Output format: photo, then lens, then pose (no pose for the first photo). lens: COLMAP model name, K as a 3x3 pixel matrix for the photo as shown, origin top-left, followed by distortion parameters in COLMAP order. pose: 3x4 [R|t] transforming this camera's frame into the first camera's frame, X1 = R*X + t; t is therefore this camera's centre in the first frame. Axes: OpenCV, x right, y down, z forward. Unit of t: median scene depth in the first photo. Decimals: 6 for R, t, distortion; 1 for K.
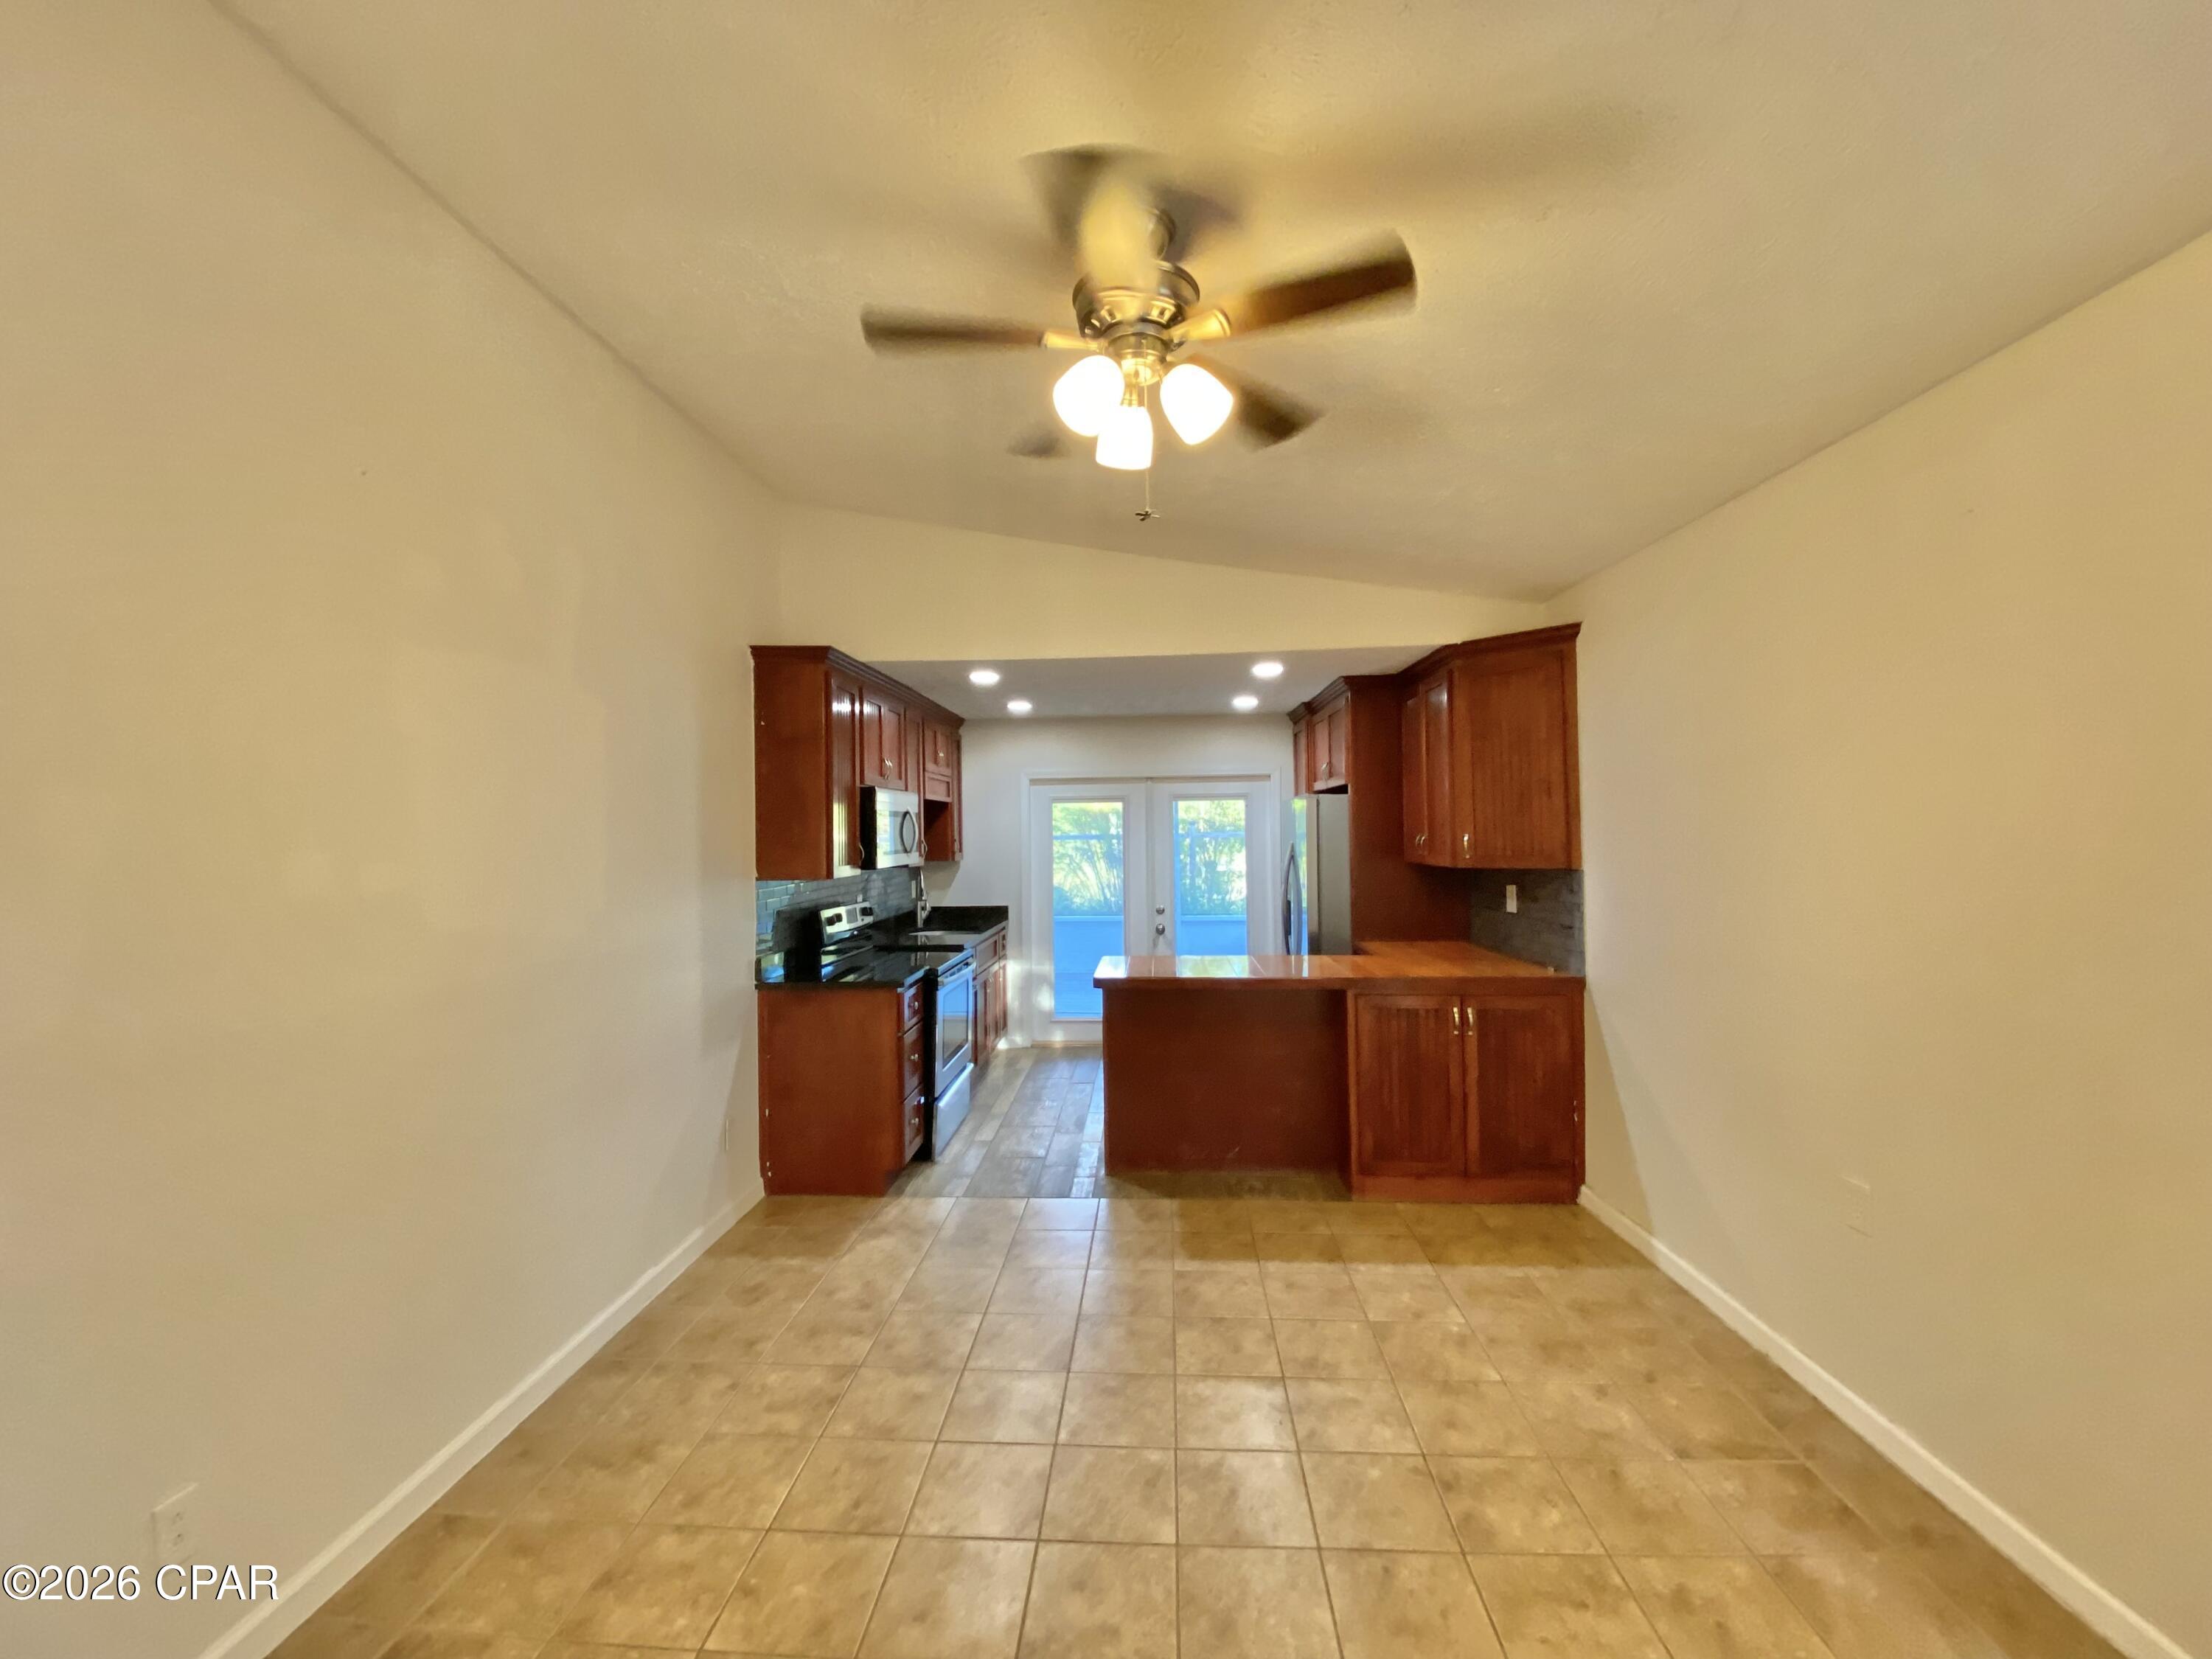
lens RADIAL K [[891.8, 0, 1100.4], [0, 891.8, 828.6], [0, 0, 1]] dist [0.029864, -0.024672]
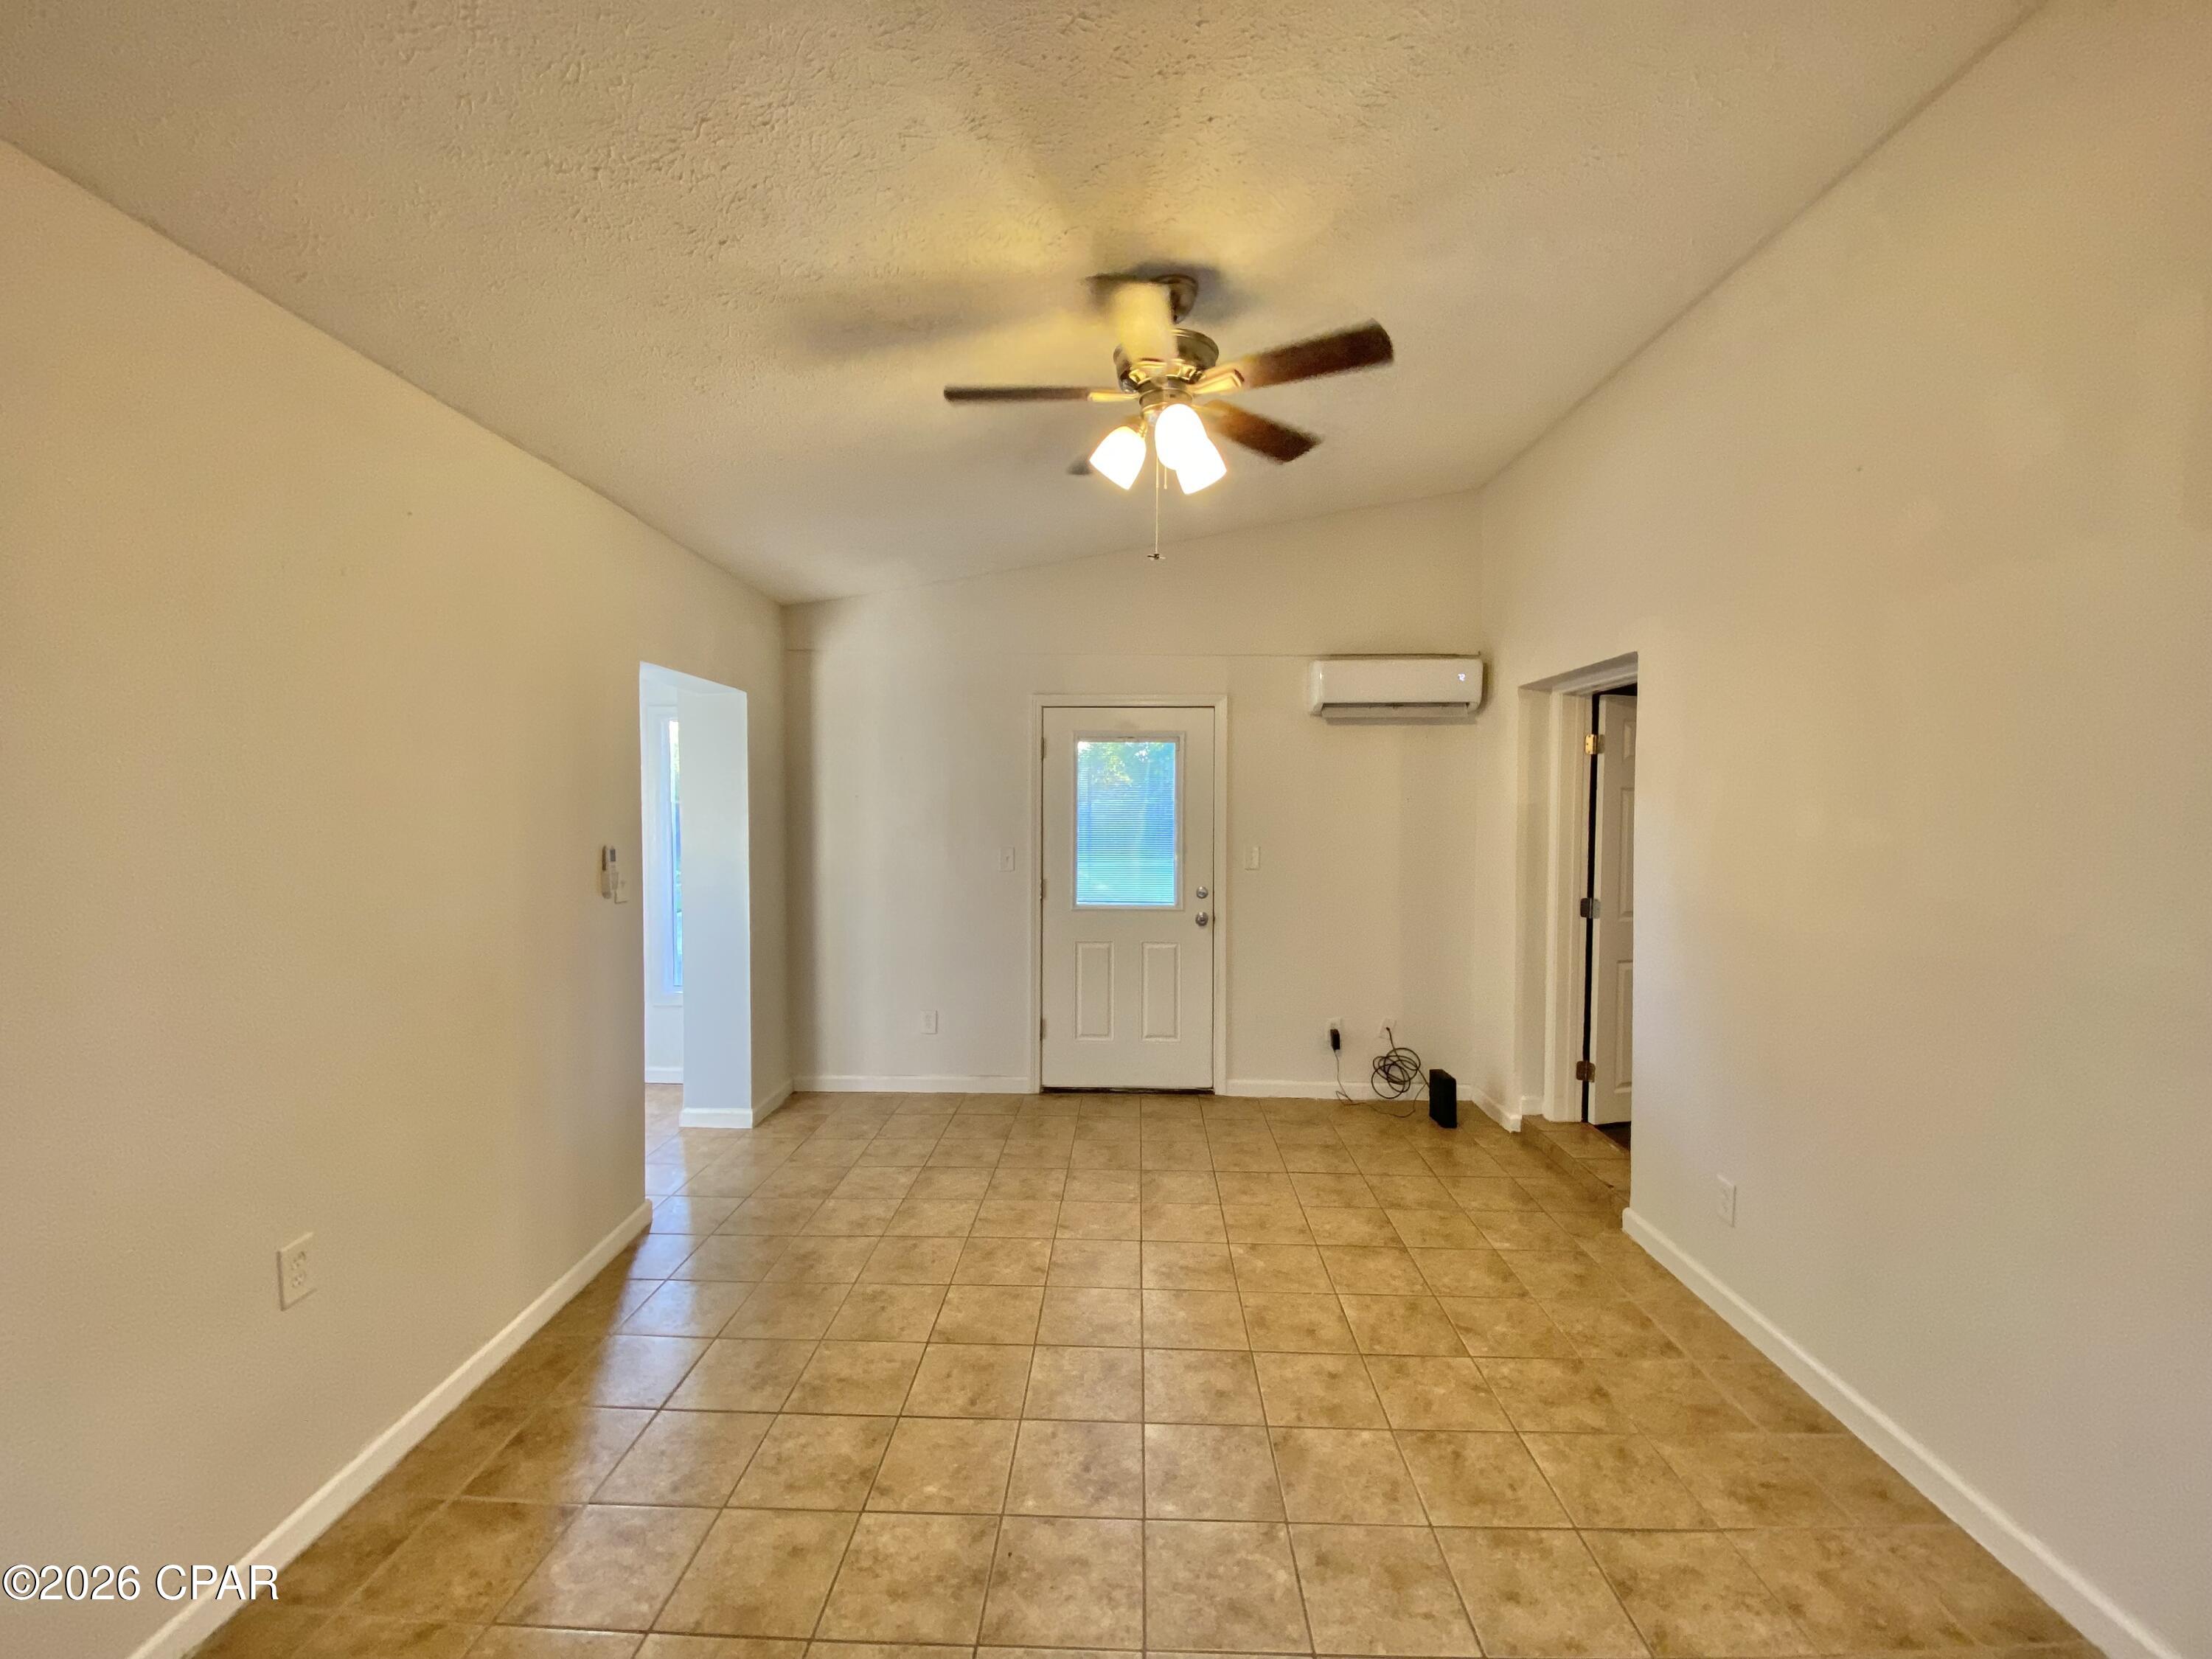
lens RADIAL K [[901.7, 0, 1099.3], [0, 901.7, 826.6], [0, 0, 1]] dist [-0.000427, -0.013473]
pose [[-0.999498, 0.011828, -0.029401, 0.084410], [0.011139, 0.999661, 0.023513, 0.006656], [0.029669, 0.023174, -0.999291, 1.077466]]
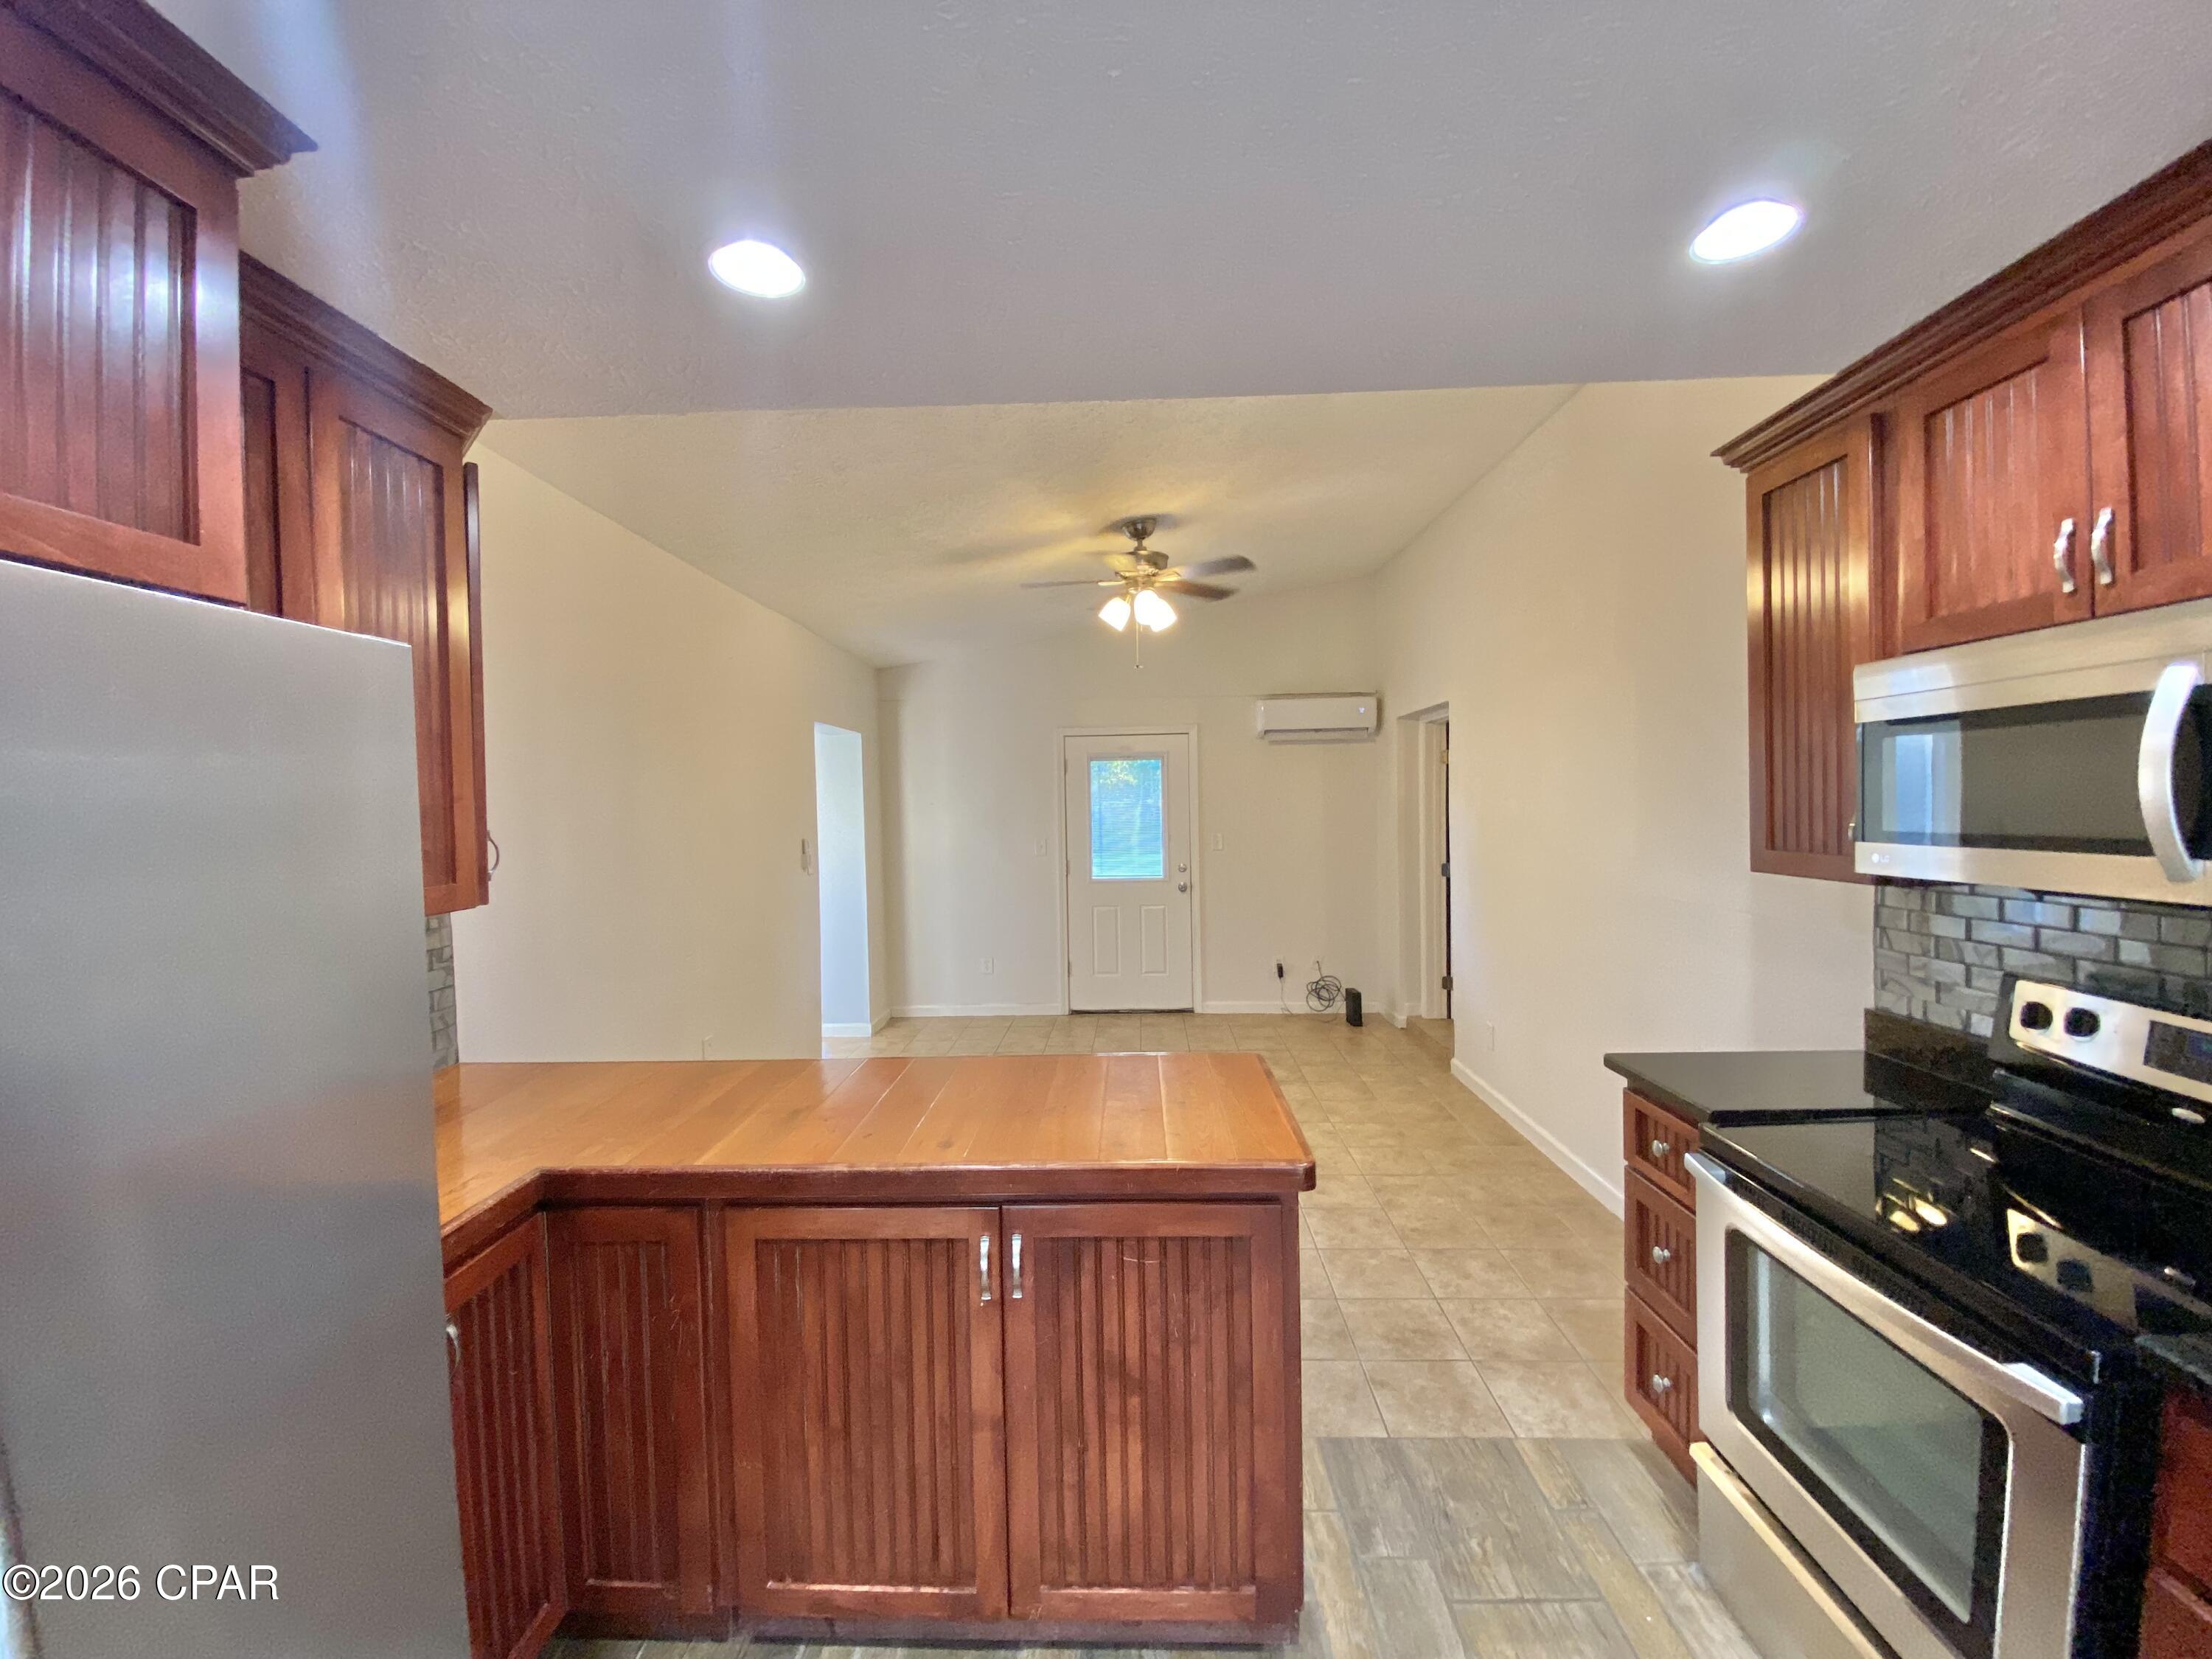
lens RADIAL K [[891.8, 0, 1100.4], [0, 891.8, 828.6], [0, 0, 1]] dist [0.029864, -0.024672]
pose [[-0.999088, 0.034279, -0.025442, 0.105008], [0.033612, 0.999091, 0.026204, 0.003730], [0.026317, 0.025325, -0.999333, 1.550162]]
